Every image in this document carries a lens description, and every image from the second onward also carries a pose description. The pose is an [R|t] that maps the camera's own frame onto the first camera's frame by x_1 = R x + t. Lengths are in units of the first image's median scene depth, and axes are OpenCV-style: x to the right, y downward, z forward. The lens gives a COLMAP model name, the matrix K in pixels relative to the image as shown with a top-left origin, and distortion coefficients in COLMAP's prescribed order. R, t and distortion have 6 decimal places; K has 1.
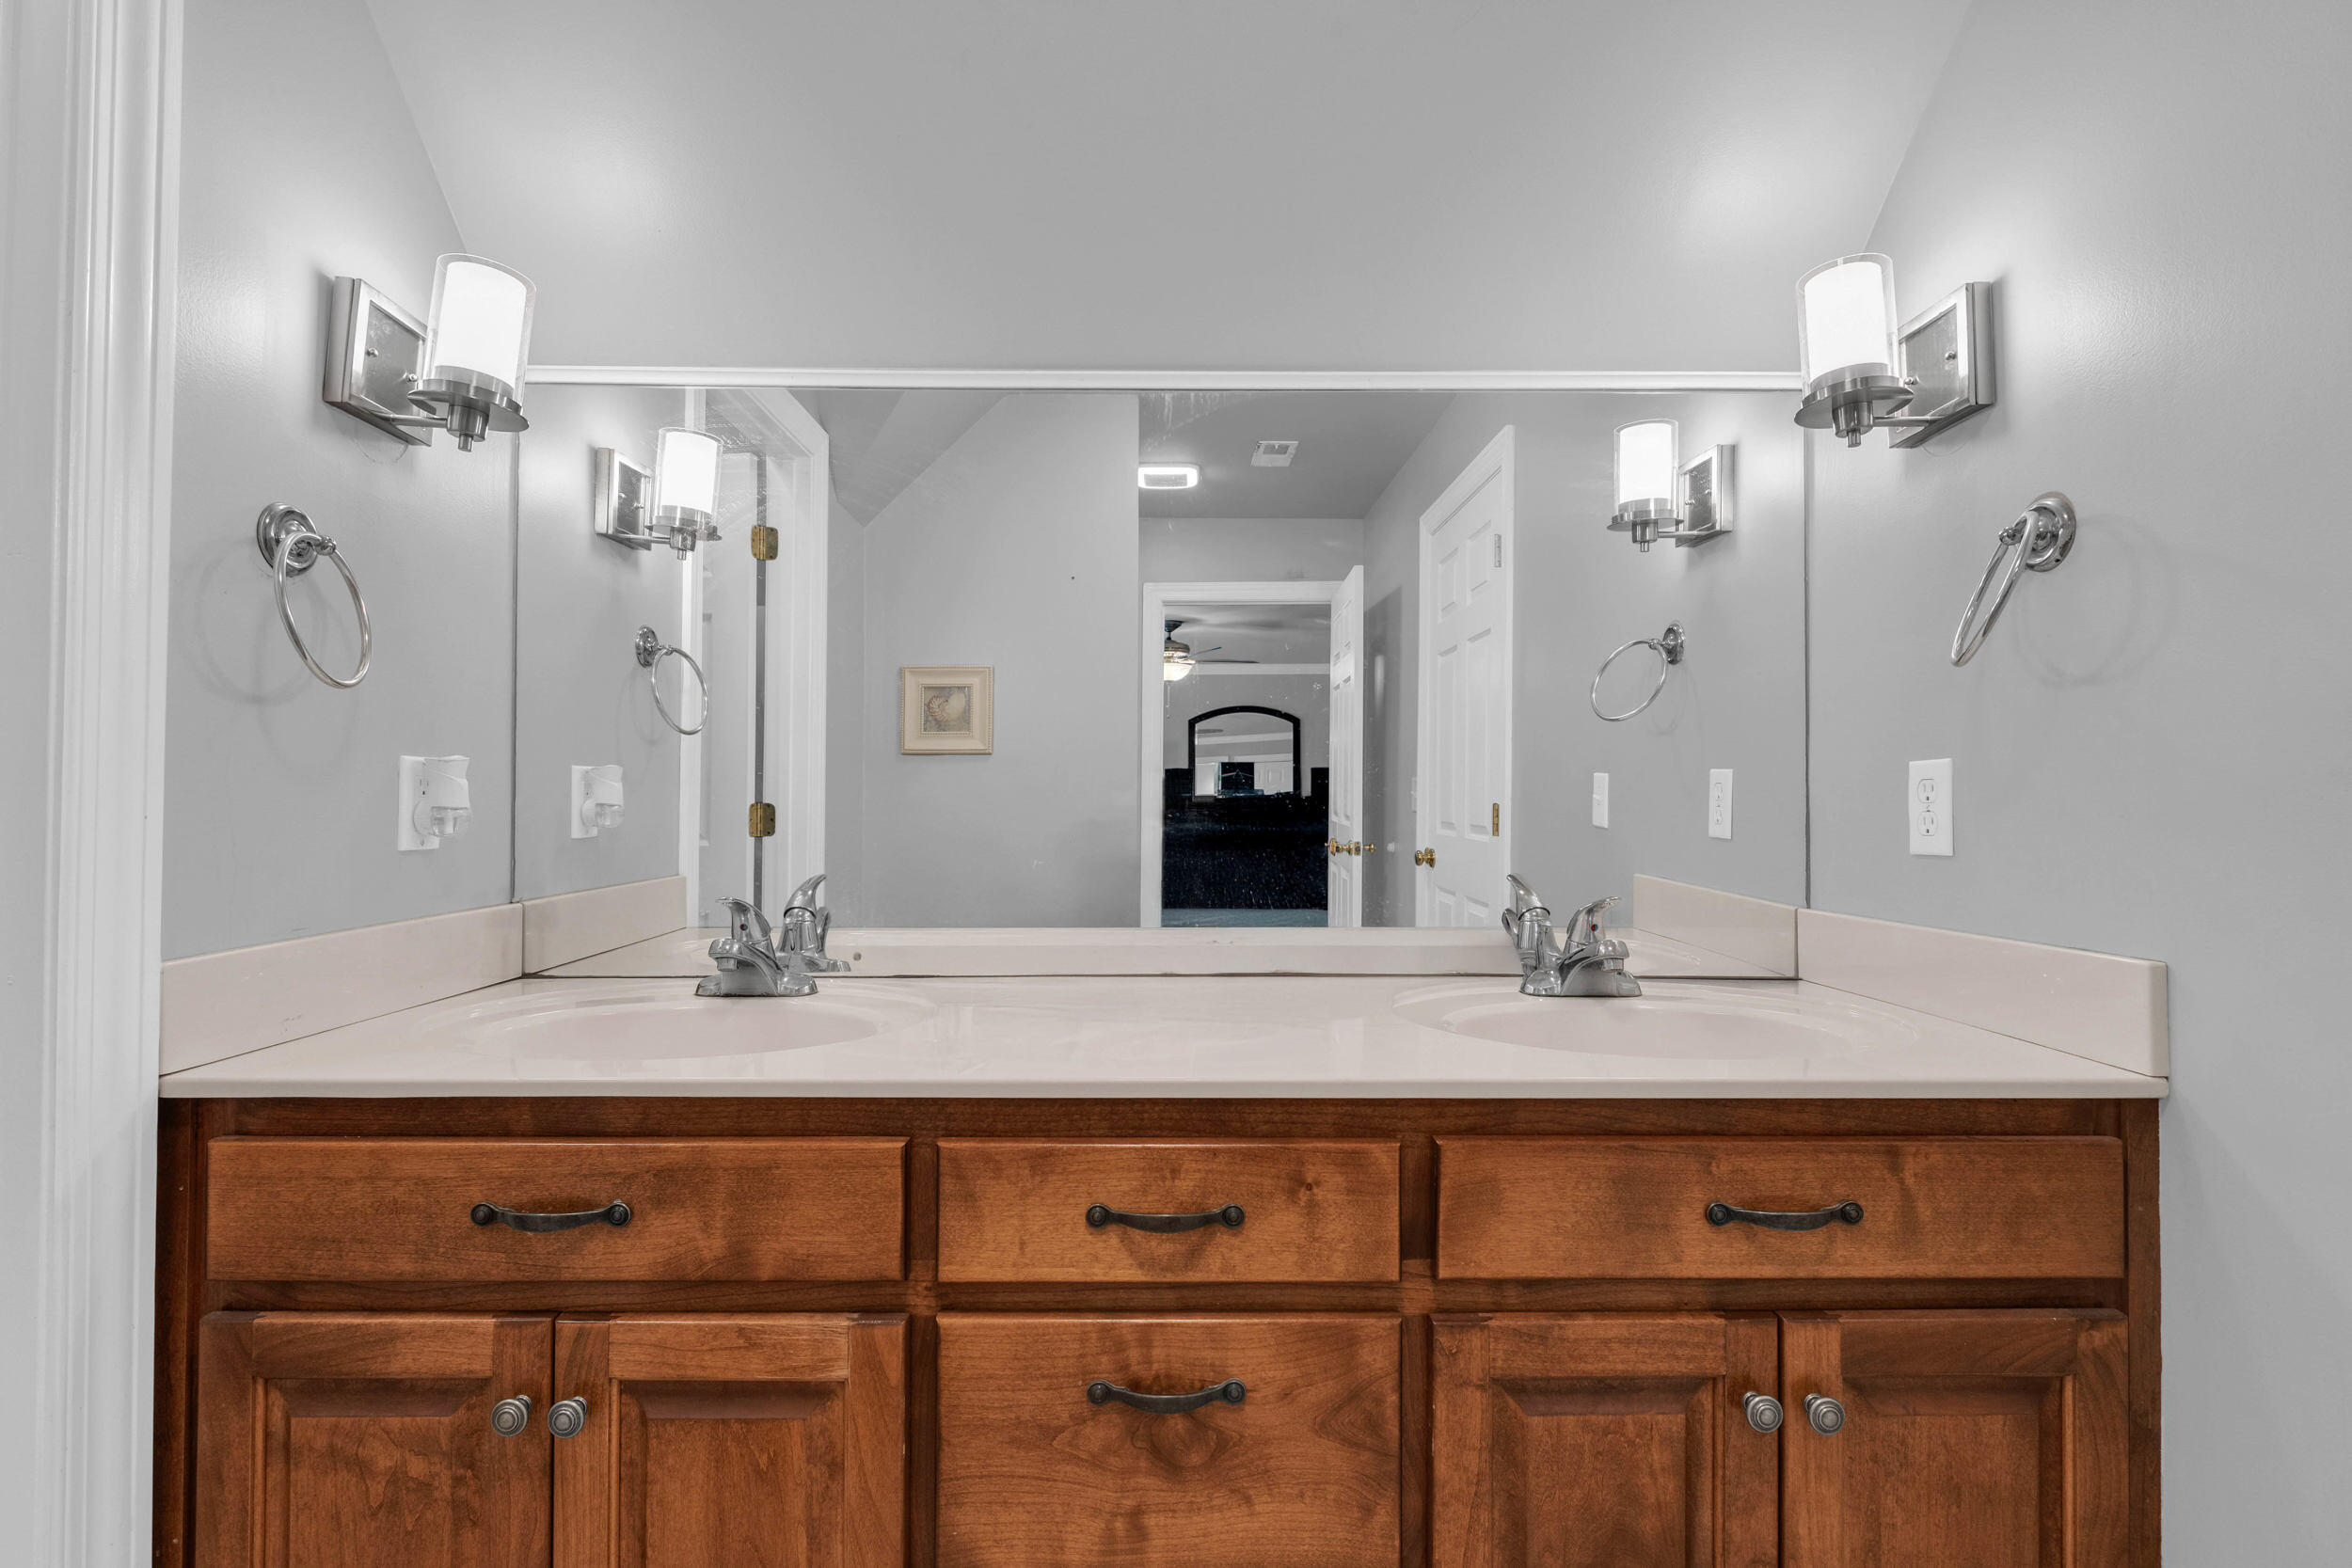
lens RADIAL K [[1105.2, 0, 1166.1], [0, 1105.2, 784.4], [0, 0, 1]] dist [-0.007856, 0.000511]
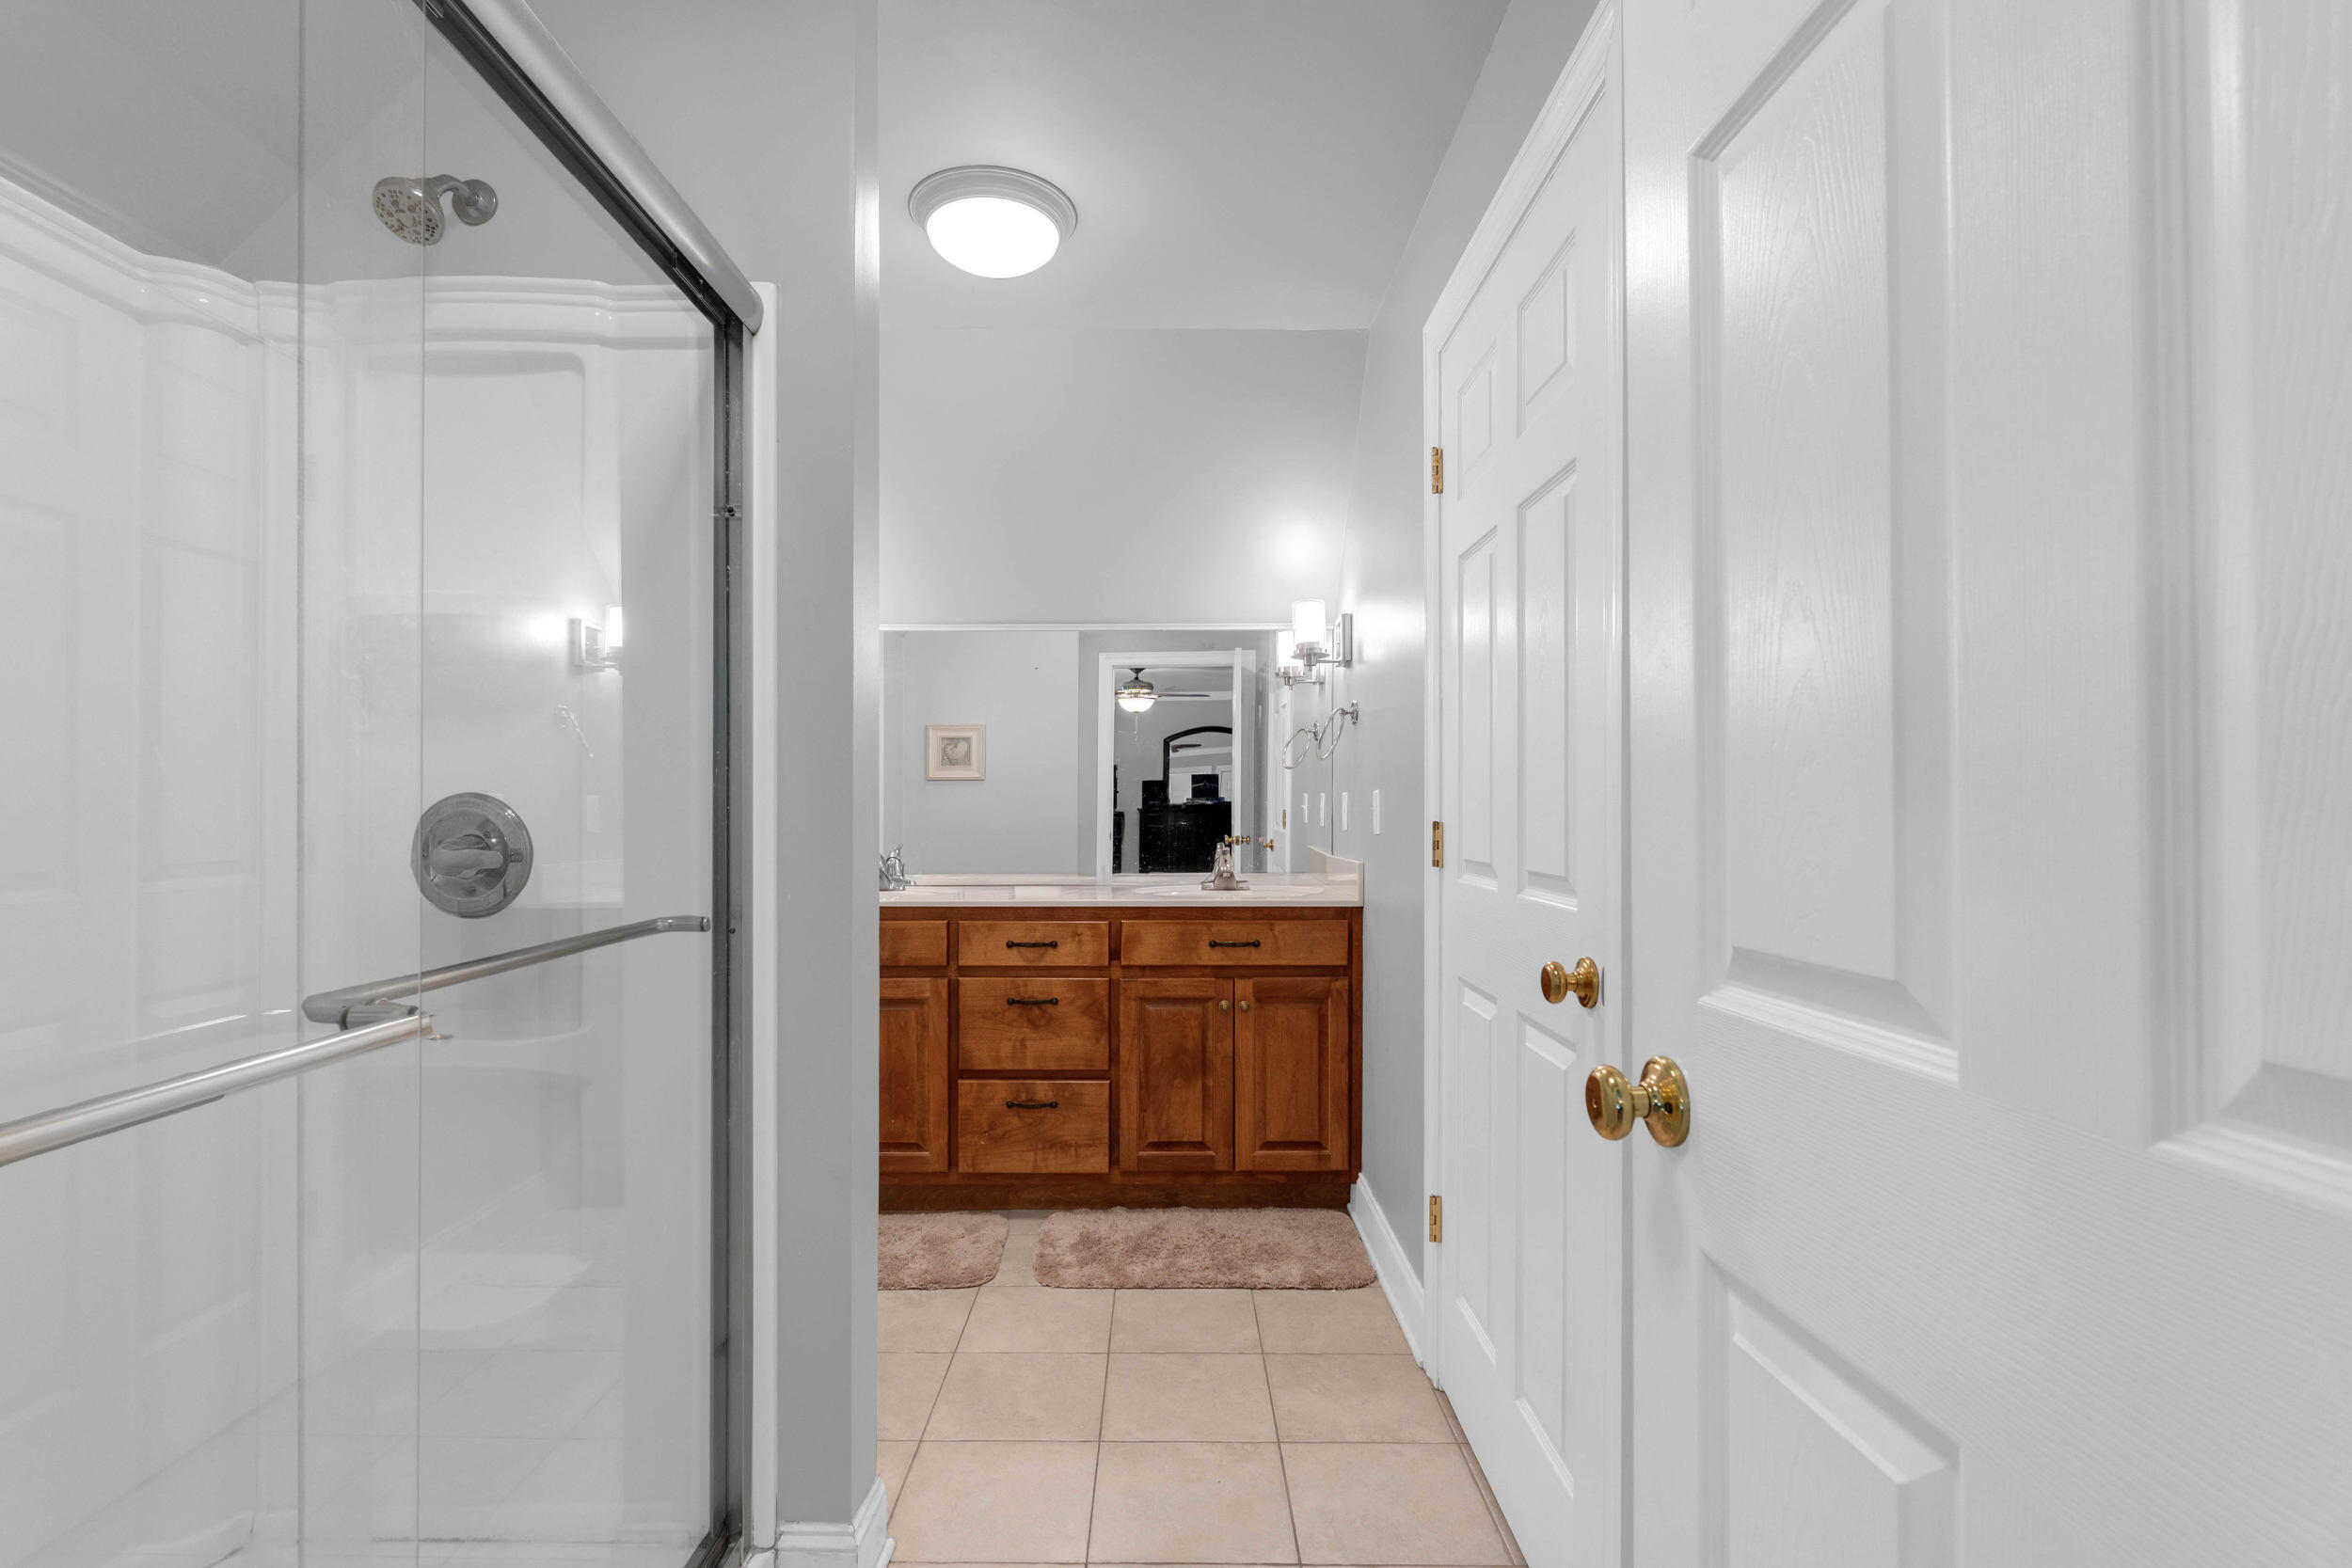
lens RADIAL K [[1105.2, 0, 1185.7], [0, 1105.2, 789.9], [0, 0, 1]] dist [-0.007856, 0.000511]
pose [[0.999899, -0.005981, 0.012878, 0.389608], [0.005994, 0.999982, -0.000957, -0.036102], [-0.012872, 0.001034, 0.999917, -2.084216]]
